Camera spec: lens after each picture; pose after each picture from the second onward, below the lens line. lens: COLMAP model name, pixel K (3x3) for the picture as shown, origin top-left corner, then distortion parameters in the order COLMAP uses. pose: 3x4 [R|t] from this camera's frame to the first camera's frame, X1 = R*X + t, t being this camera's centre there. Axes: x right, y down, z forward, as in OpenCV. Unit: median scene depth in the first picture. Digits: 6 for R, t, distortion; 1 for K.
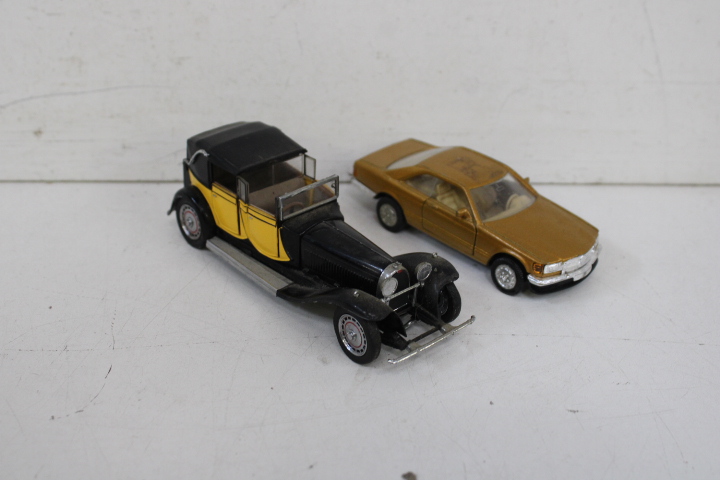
lens RADIAL K [[979.7, 0, 392.4], [0, 979.7, 236.2], [0, 0, 1]] dist [-0.041969, 0.021478]
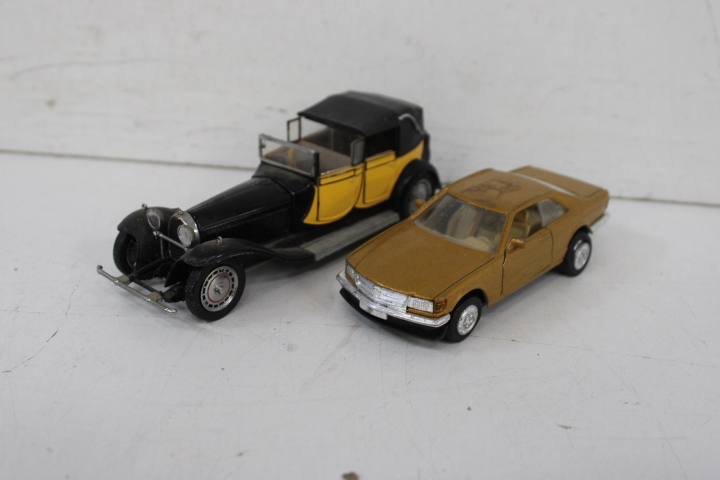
lens RADIAL K [[969.9, 0, 377.6], [0, 969.9, 237.9], [0, 0, 1]] dist [-0.043713, 0.036155]
pose [[0.989683, 0.073004, -0.123283, 0.083859], [-0.080658, 0.995037, -0.058277, 0.056679], [0.118417, 0.067620, 0.990659, 0.103644]]
